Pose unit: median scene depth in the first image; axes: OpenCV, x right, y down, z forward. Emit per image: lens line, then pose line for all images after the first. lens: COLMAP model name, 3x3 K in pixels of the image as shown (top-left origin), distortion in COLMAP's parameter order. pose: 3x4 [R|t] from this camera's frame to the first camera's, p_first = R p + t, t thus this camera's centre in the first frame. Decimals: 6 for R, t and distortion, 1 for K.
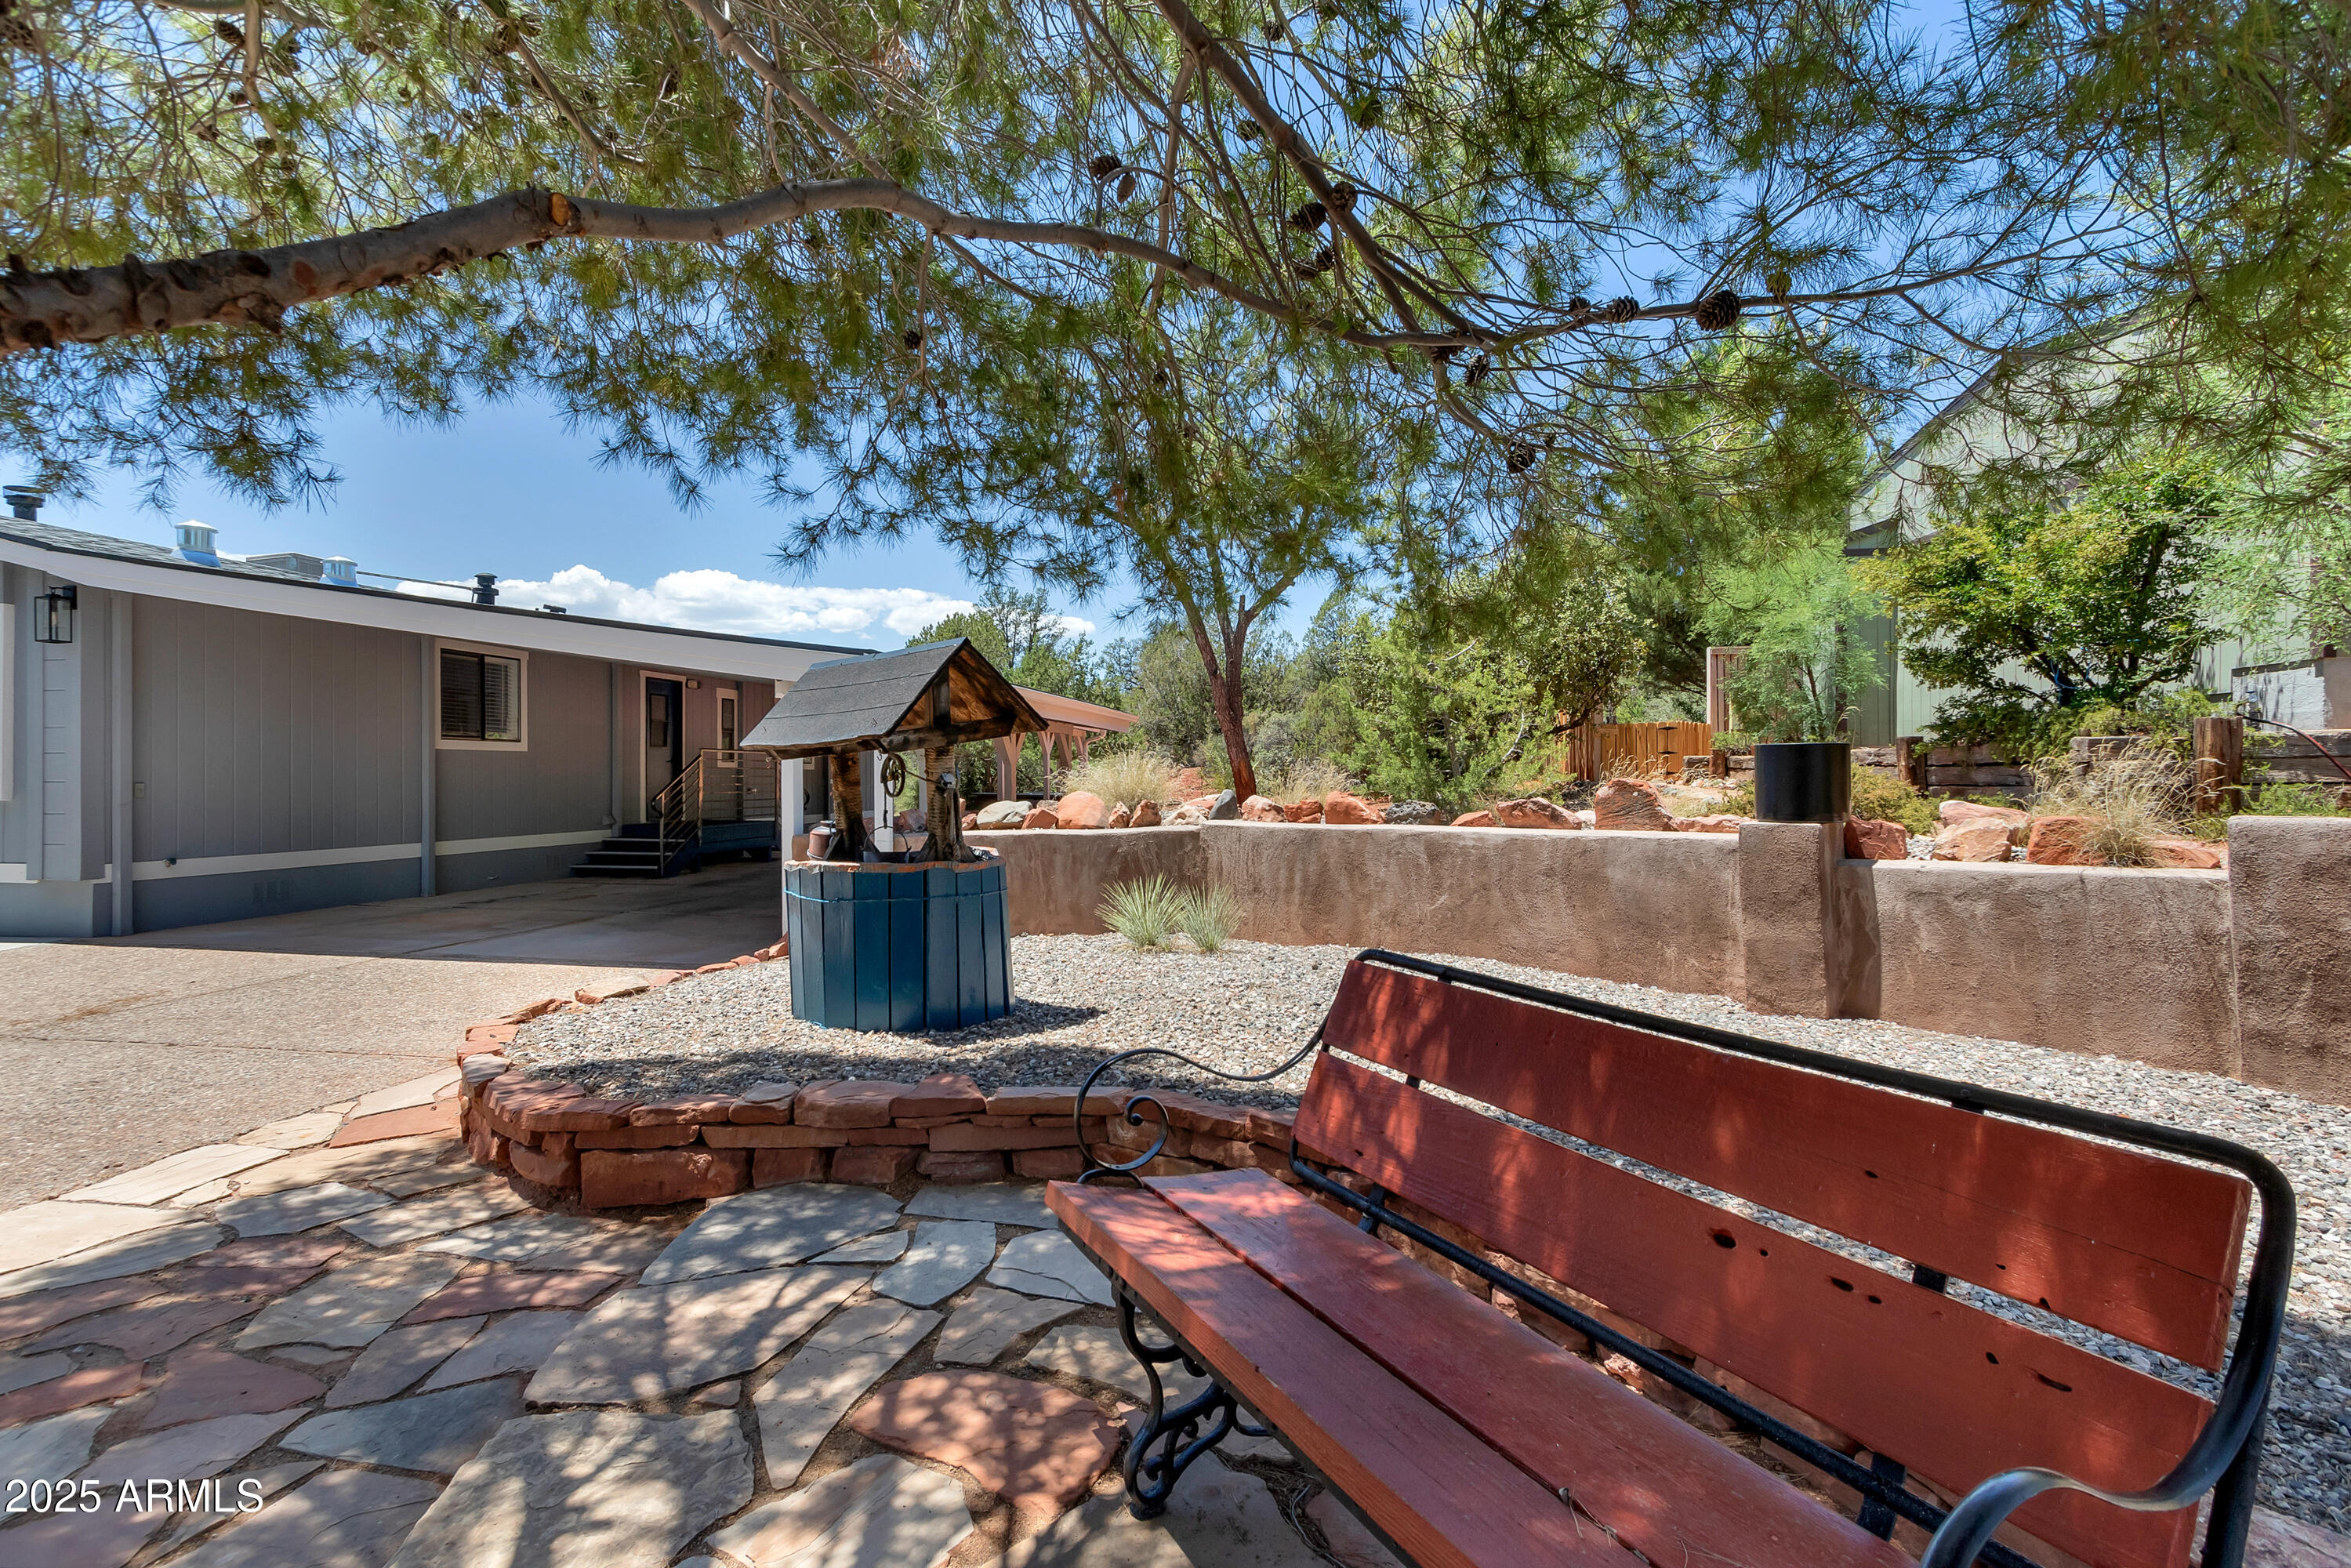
lens RADIAL K [[1068.1, 0, 1173.4], [0, 1068.1, 792.4], [0, 0, 1]] dist [0.003065, -0.000731]
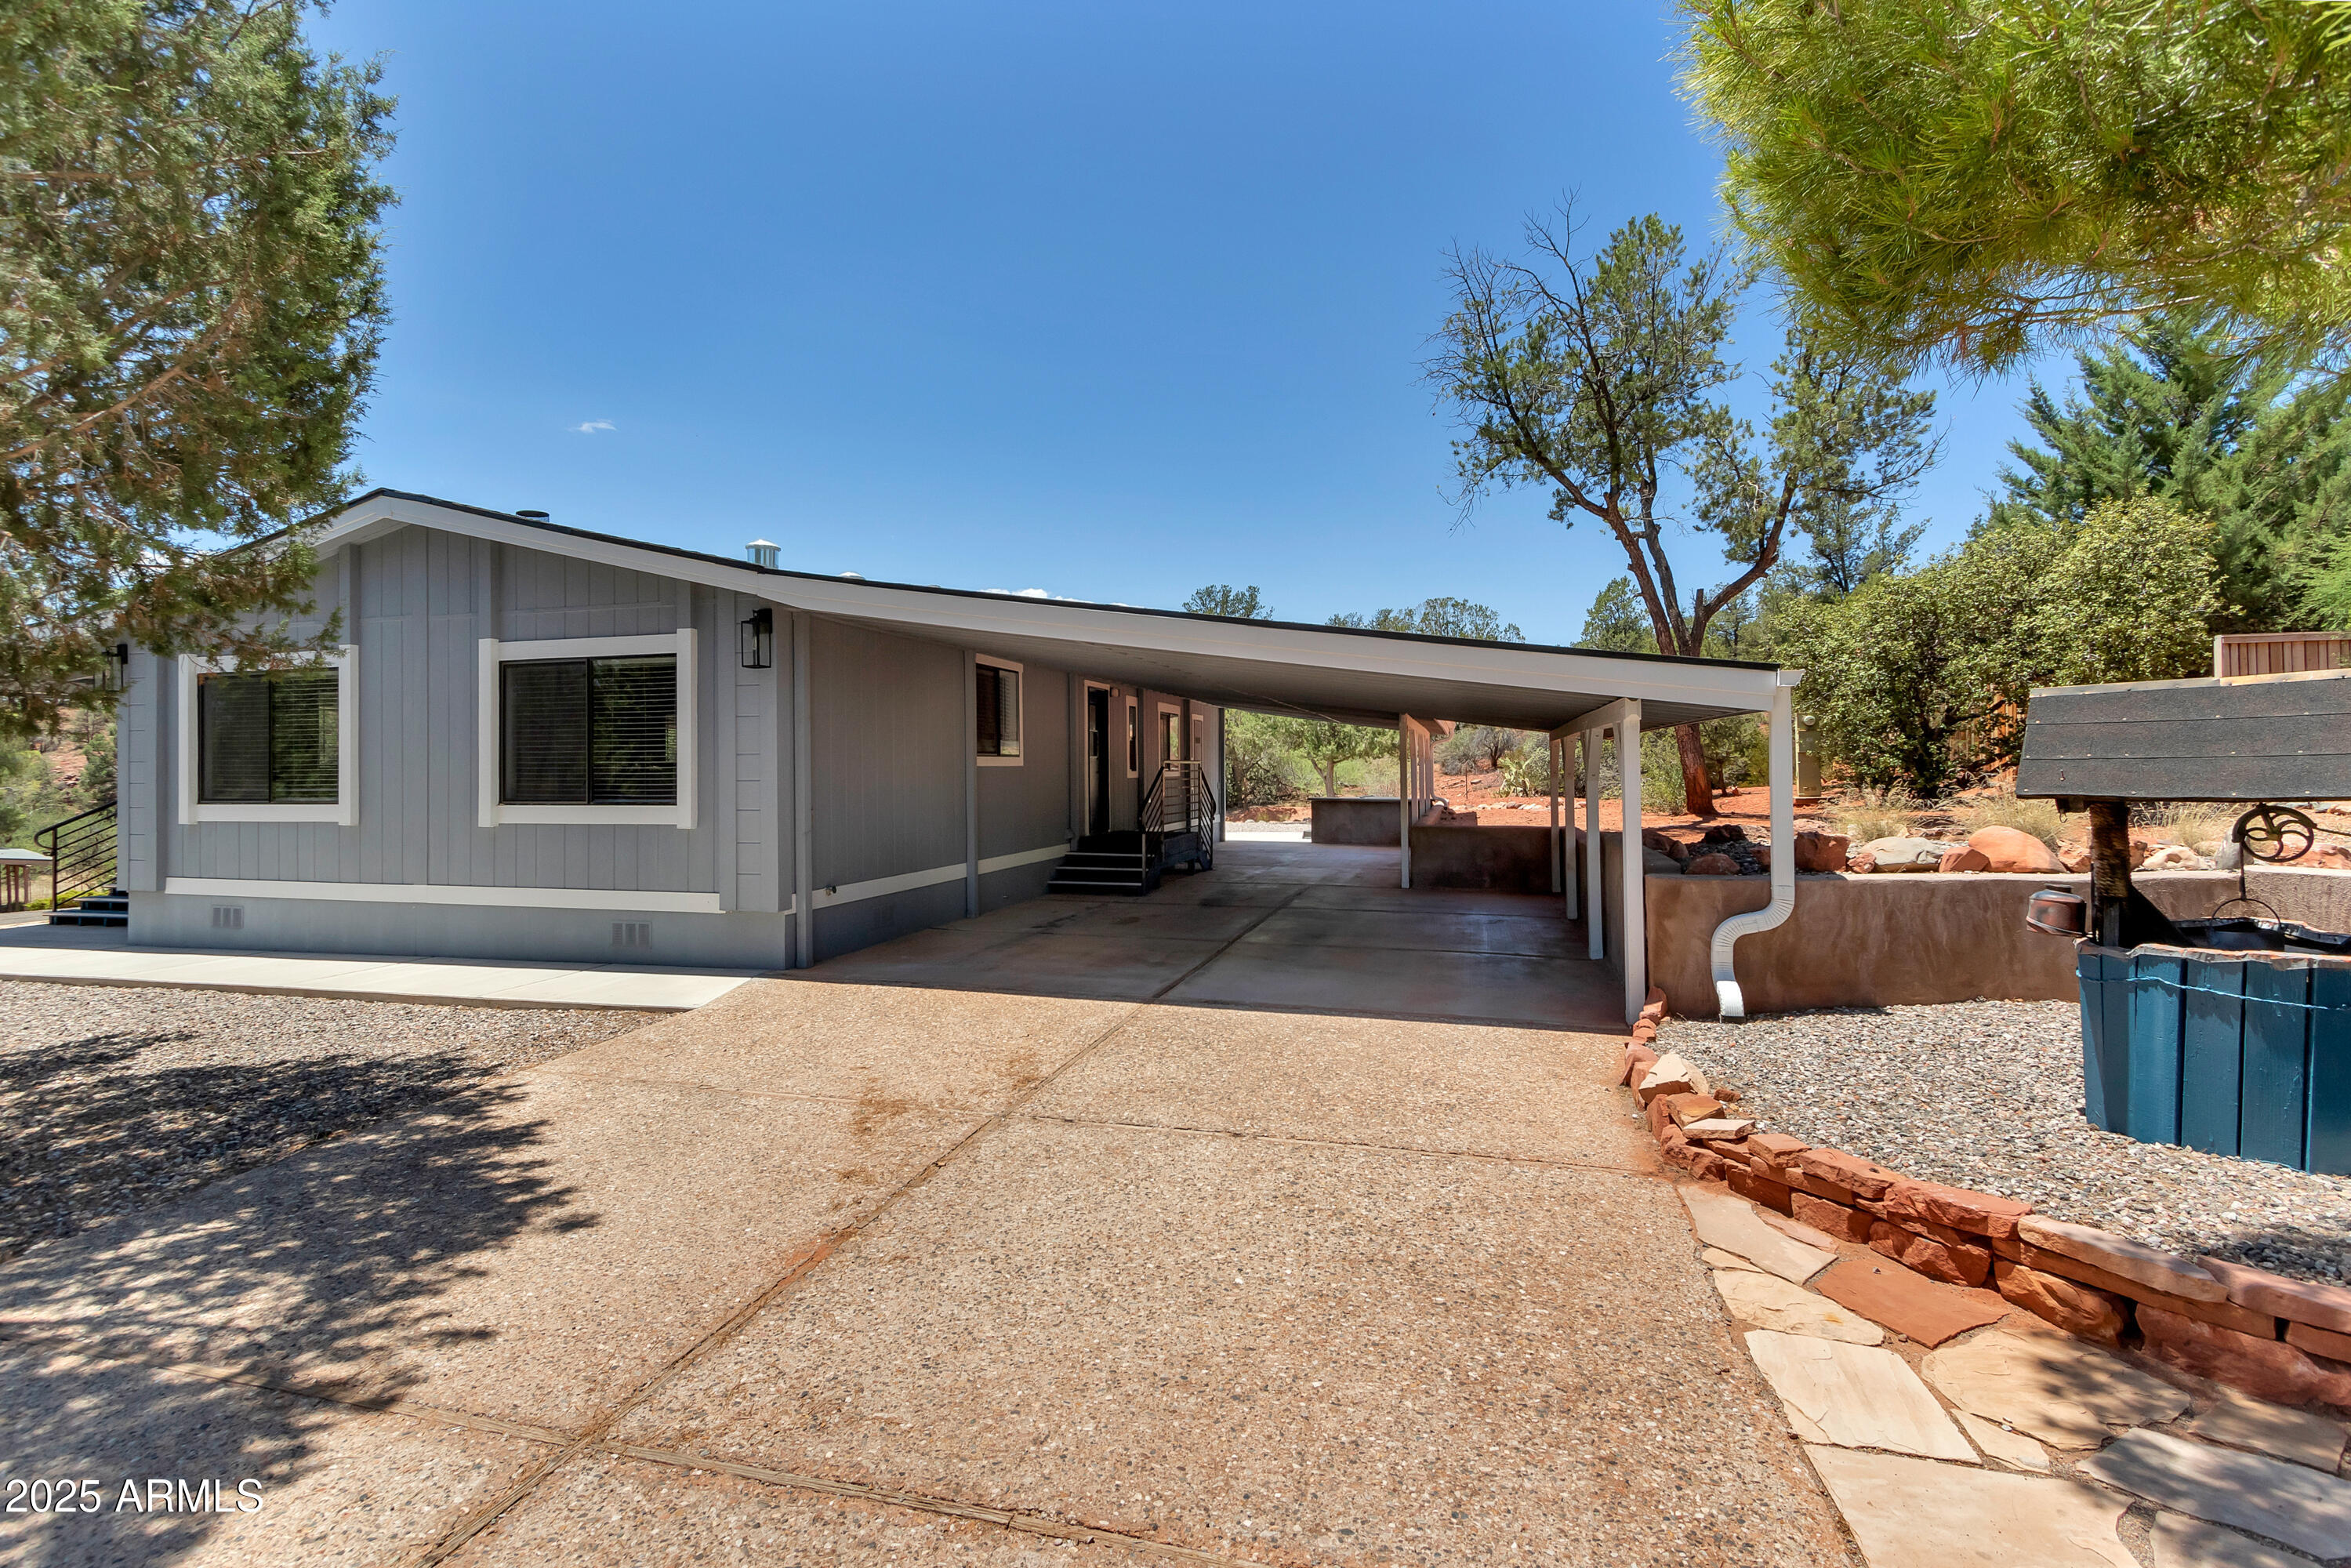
lens RADIAL K [[1068.1, 0, 1178.3], [0, 1068.1, 786.1], [0, 0, 1]] dist [0.003065, -0.000731]
pose [[0.992370, -0.004406, -0.123213, -0.525896], [0.004494, 0.999990, 0.000432, -0.030107], [0.123210, -0.000982, 0.992380, 0.077366]]
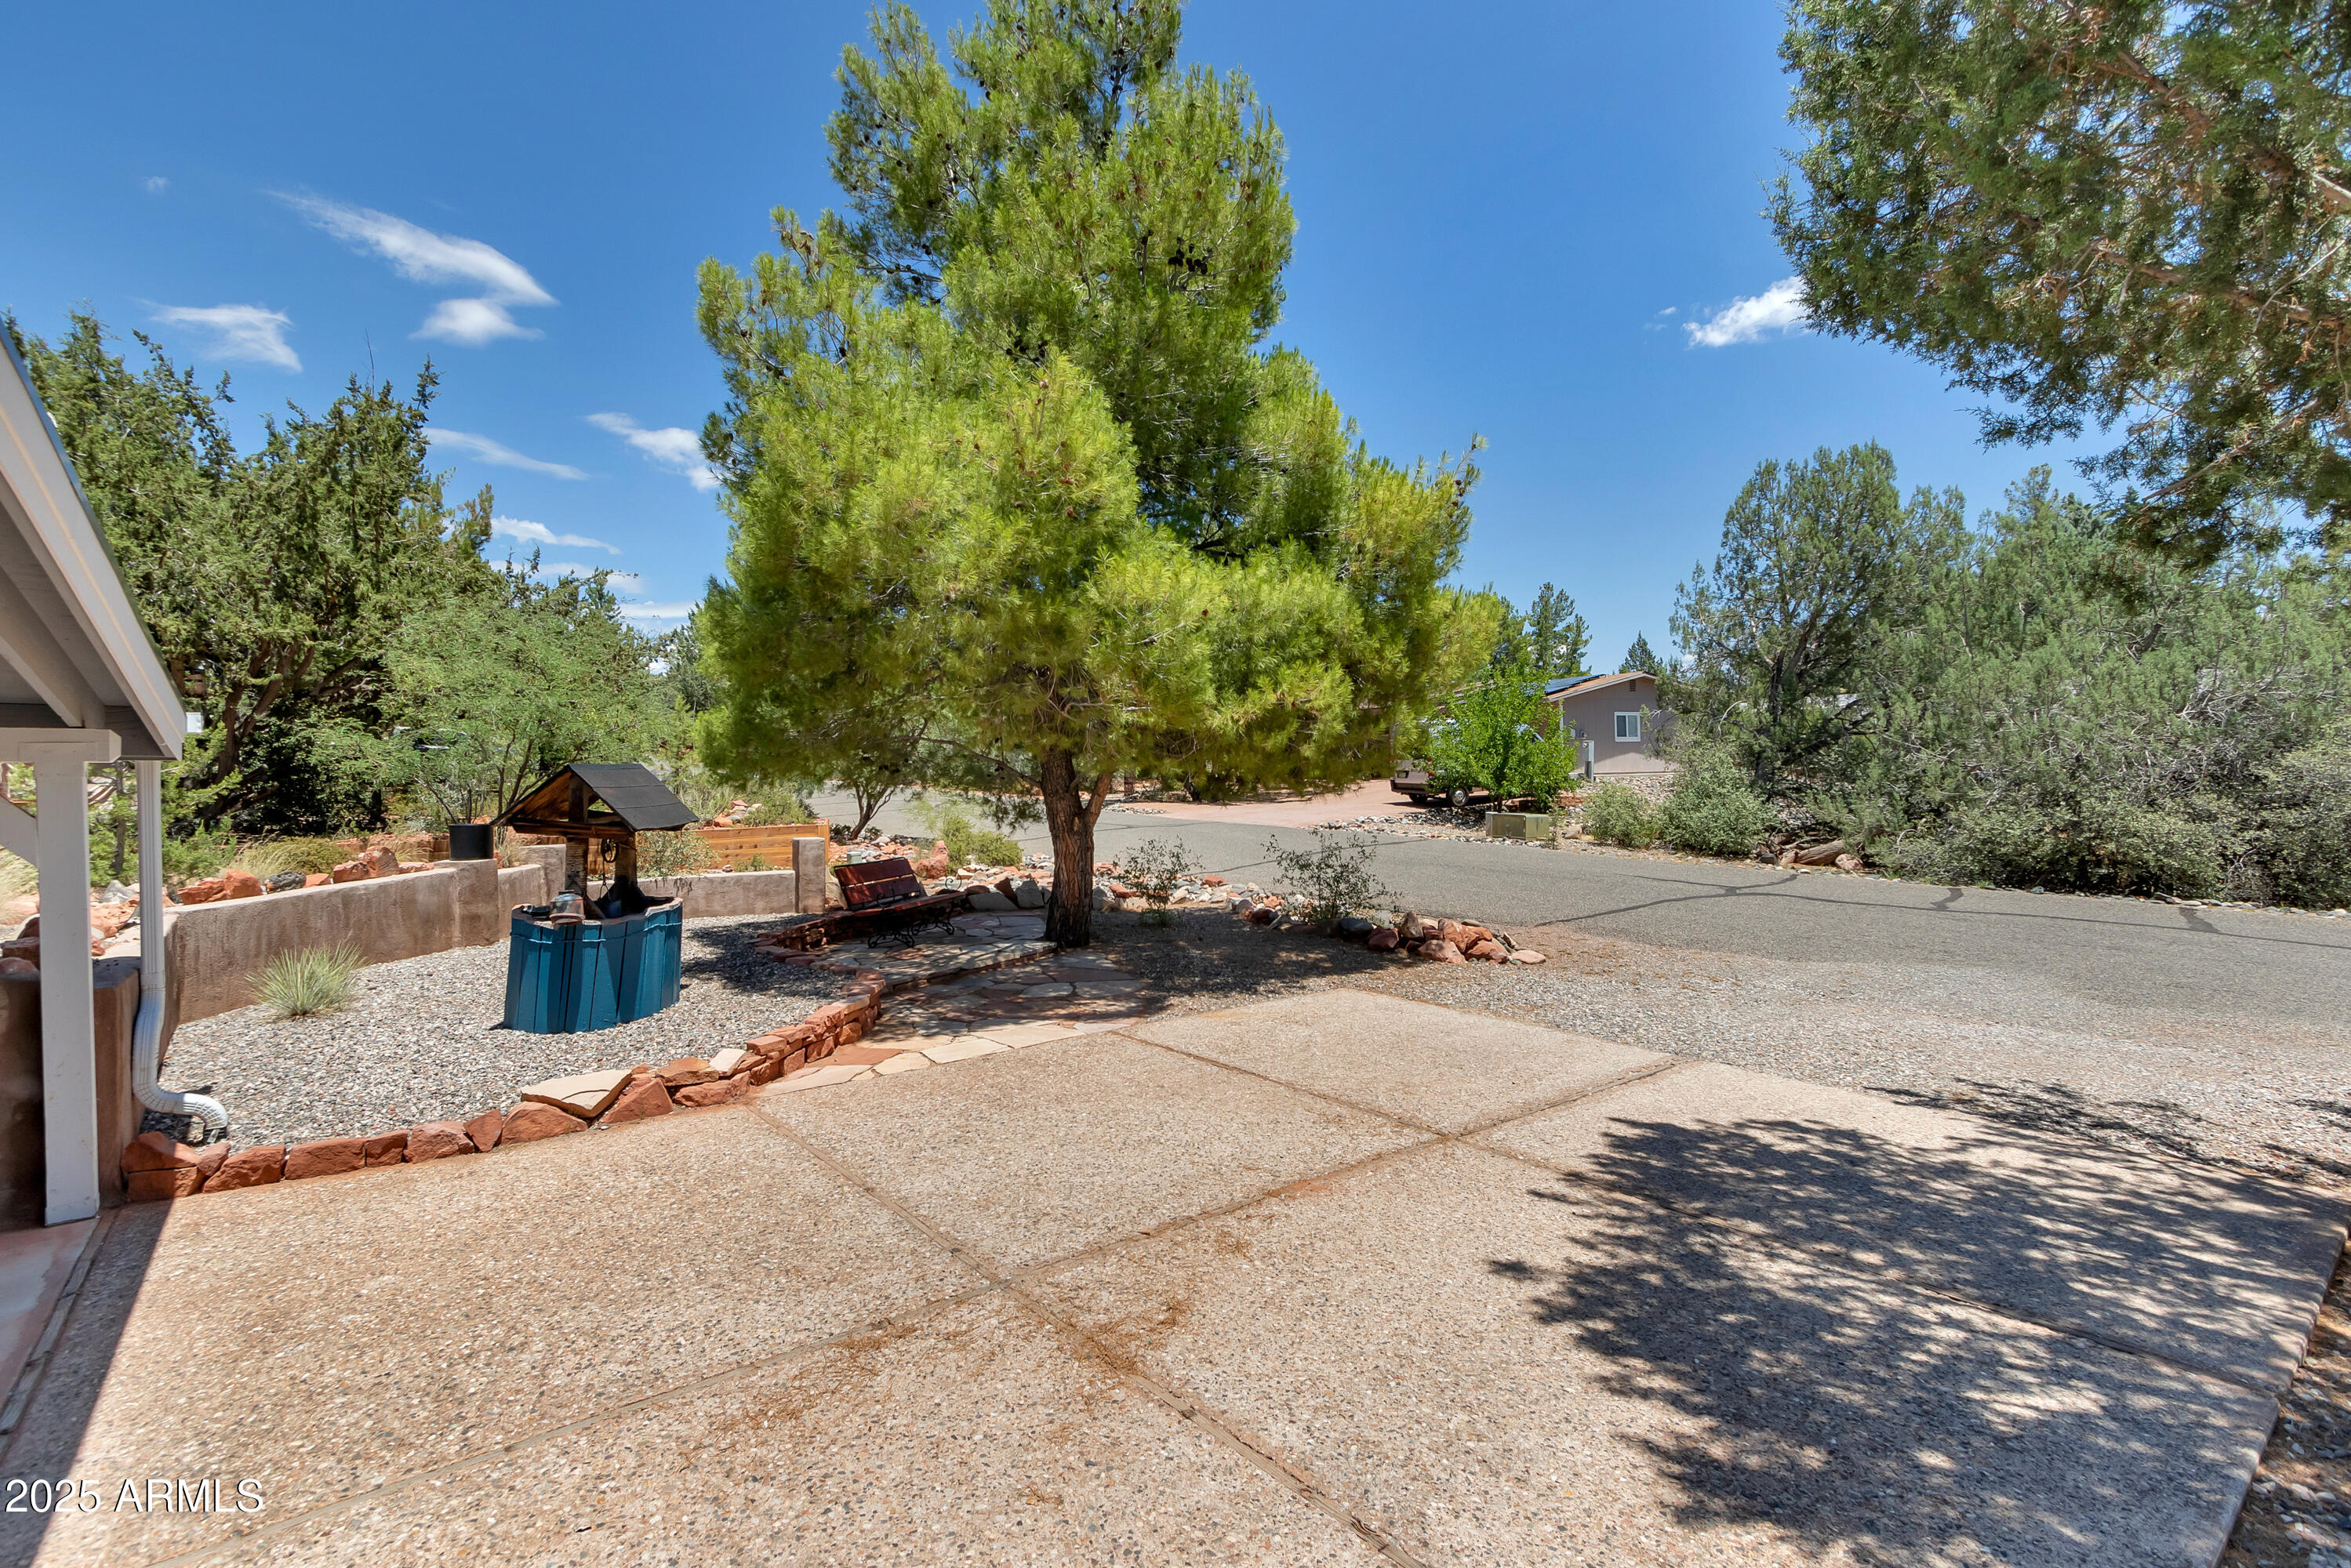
lens RADIAL K [[1068.0, 0, 1173.3], [0, 1068.0, 784.4], [0, 0, 1]] dist [0.003065, -0.000731]
pose [[-0.726865, 0.018774, 0.686523, -1.007099], [0.037414, 0.999224, 0.012287, -0.049609], [-0.685760, 0.034616, -0.727004, 0.848508]]
